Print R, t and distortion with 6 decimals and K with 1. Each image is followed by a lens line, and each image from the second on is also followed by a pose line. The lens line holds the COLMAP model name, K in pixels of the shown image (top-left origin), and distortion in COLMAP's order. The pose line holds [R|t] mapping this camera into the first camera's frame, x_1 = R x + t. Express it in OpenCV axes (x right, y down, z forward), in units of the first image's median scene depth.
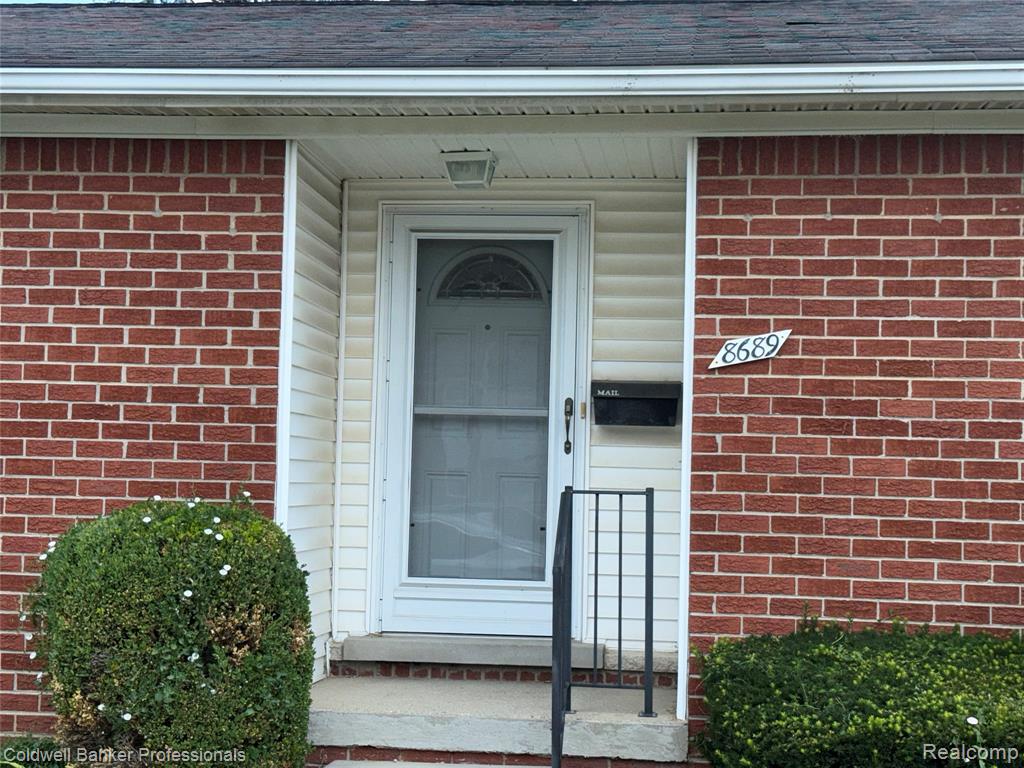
lens RADIAL K [[1664.2, 0, 516.8], [0, 1664.2, 390.3], [0, 0, 1]] dist [0.124355, 0.000000]
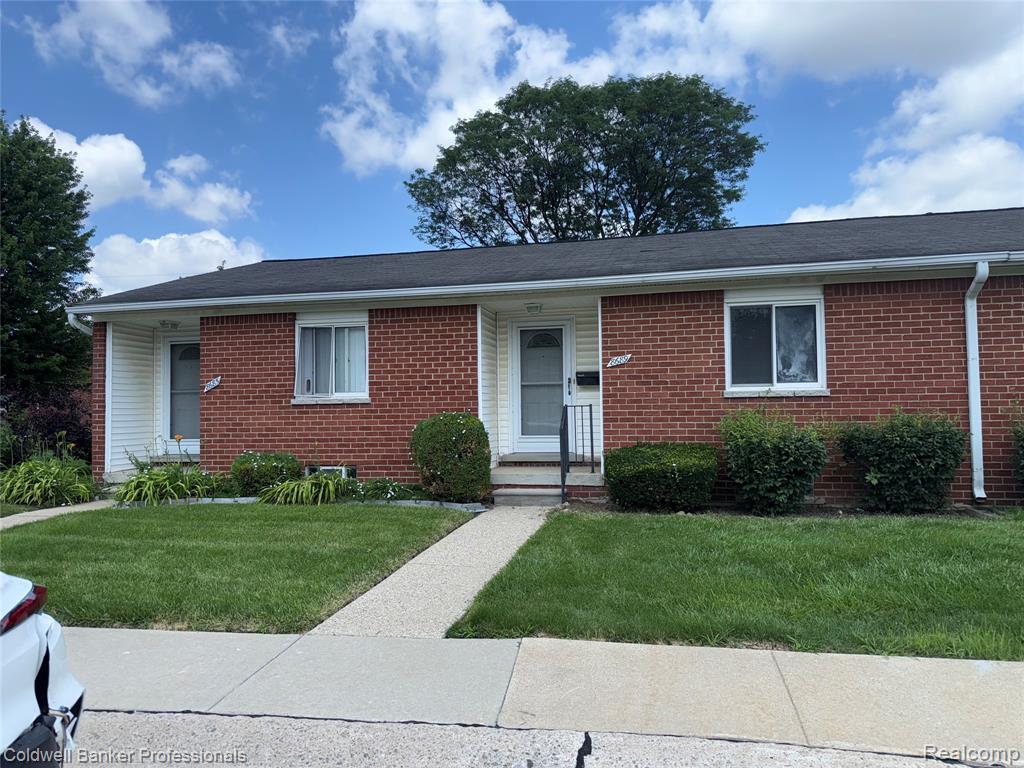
lens RADIAL K [[712.0, 0, 508.9], [0, 712.0, 376.1], [0, 0, 1]] dist [-0.004890, 0.005372]
pose [[0.991920, -0.044070, -0.118965, 0.089659], [0.044368, 0.999015, -0.000141, -0.003669], [0.118854, -0.005139, 0.992898, -0.411120]]
